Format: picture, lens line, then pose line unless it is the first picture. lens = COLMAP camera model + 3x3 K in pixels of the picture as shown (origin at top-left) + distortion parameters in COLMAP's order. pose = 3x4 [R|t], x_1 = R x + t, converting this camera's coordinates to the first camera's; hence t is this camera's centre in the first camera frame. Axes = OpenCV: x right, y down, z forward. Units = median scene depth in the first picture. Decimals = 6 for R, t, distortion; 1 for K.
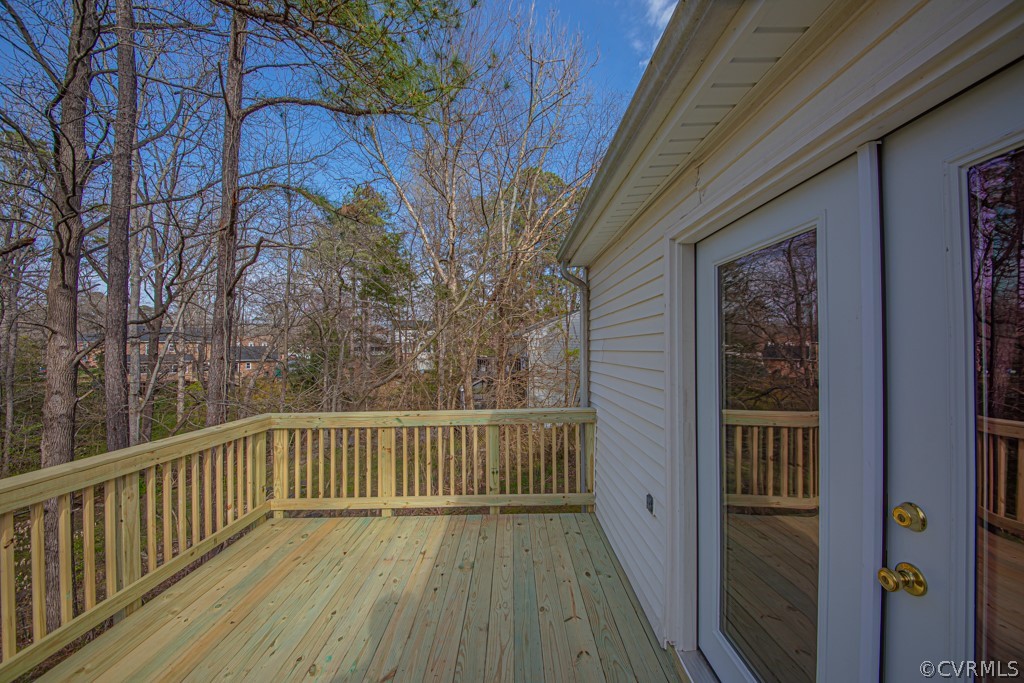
lens RADIAL K [[362.2, 0, 510.1], [0, 362.2, 347.9], [0, 0, 1]] dist [-0.001008, -0.000092]
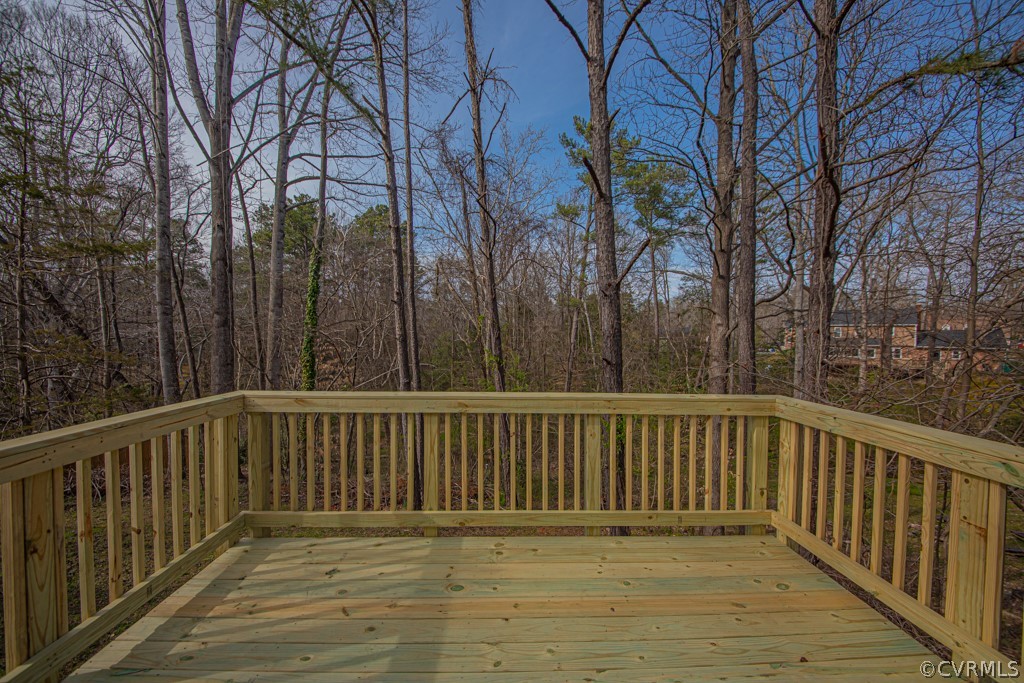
lens RADIAL K [[362.2, 0, 510.4], [0, 362.2, 342.6], [0, 0, 1]] dist [-0.001008, -0.000092]
pose [[0.026973, 0.028711, -0.999224, 0.058450], [-0.003107, 0.999585, 0.028638, 0.052633], [0.999631, 0.002332, 0.027051, 0.436208]]
